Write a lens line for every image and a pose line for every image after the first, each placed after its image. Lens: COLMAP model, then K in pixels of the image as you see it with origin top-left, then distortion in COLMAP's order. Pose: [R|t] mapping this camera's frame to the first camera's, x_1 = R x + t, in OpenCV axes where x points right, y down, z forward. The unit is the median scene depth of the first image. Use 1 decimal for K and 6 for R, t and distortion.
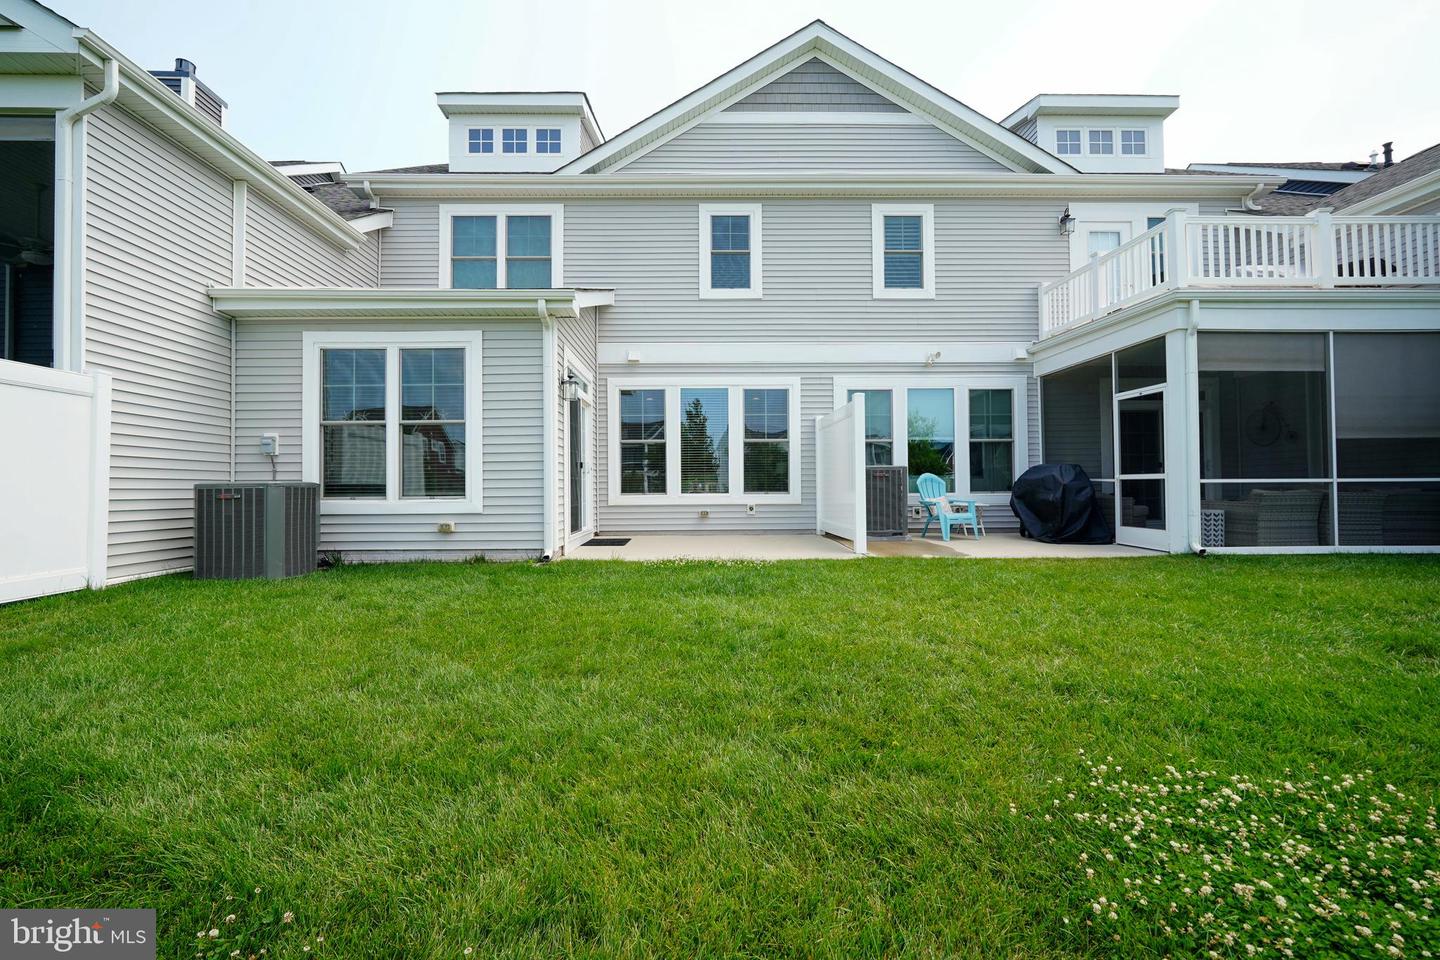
lens RADIAL K [[613.6, 0, 720.0], [0, 613.6, 480.0], [0, 0, 1]] dist [-0.002345, -0.000146]
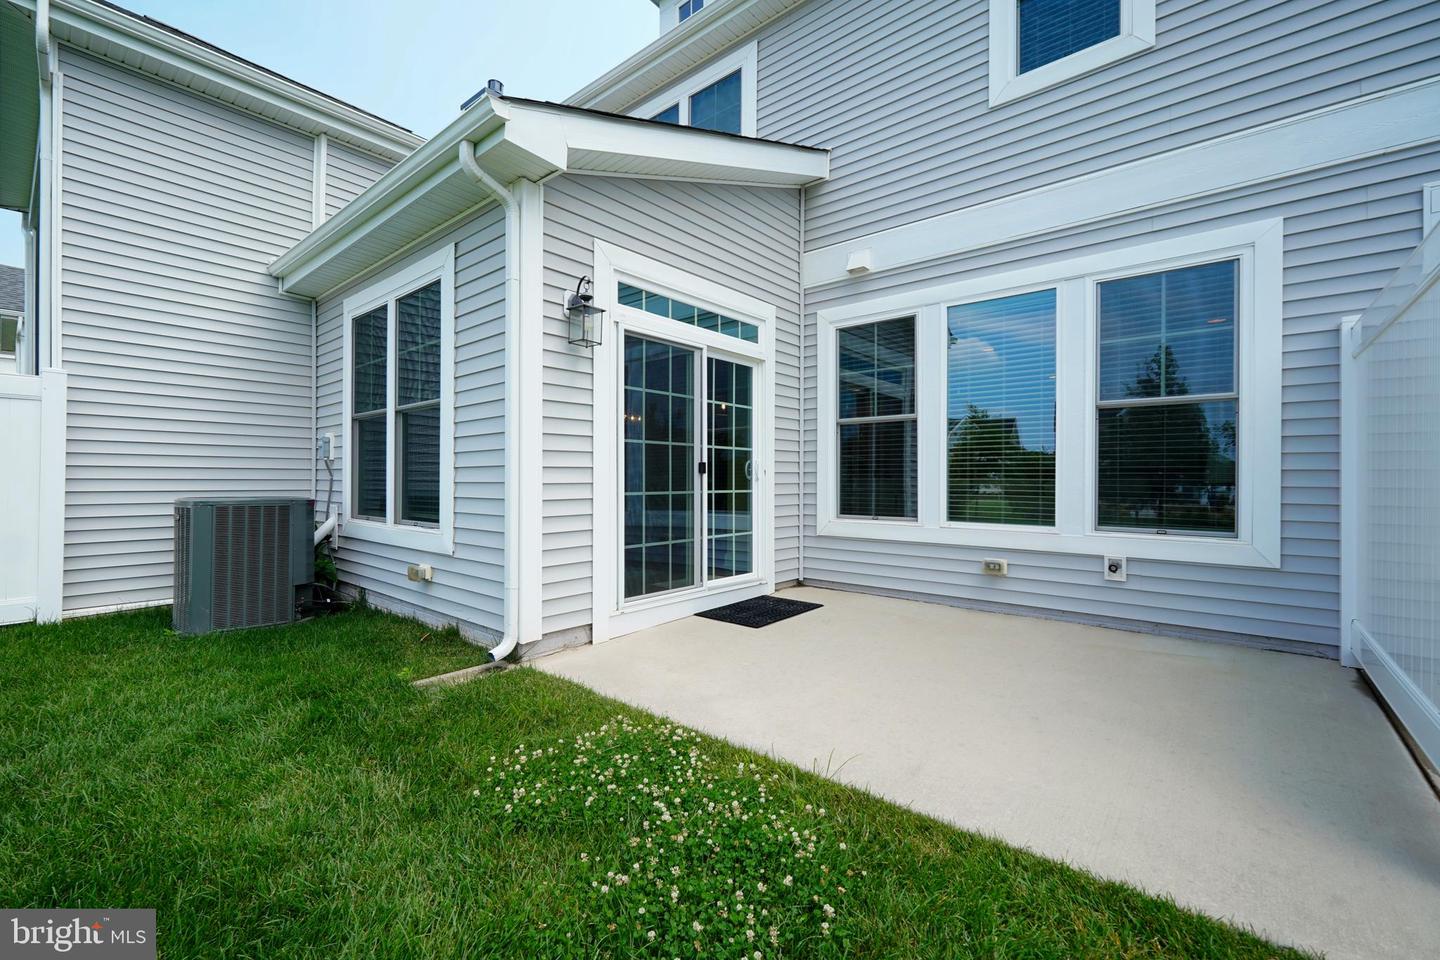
lens RADIAL K [[613.6, 0, 720.0], [0, 613.6, 480.0], [0, 0, 1]] dist [-0.002345, -0.000146]
pose [[0.735535, 0.013123, -0.677360, 0.144005], [0.000573, 0.999800, 0.019993, -0.022286], [0.677487, -0.015094, 0.735380, 0.546280]]
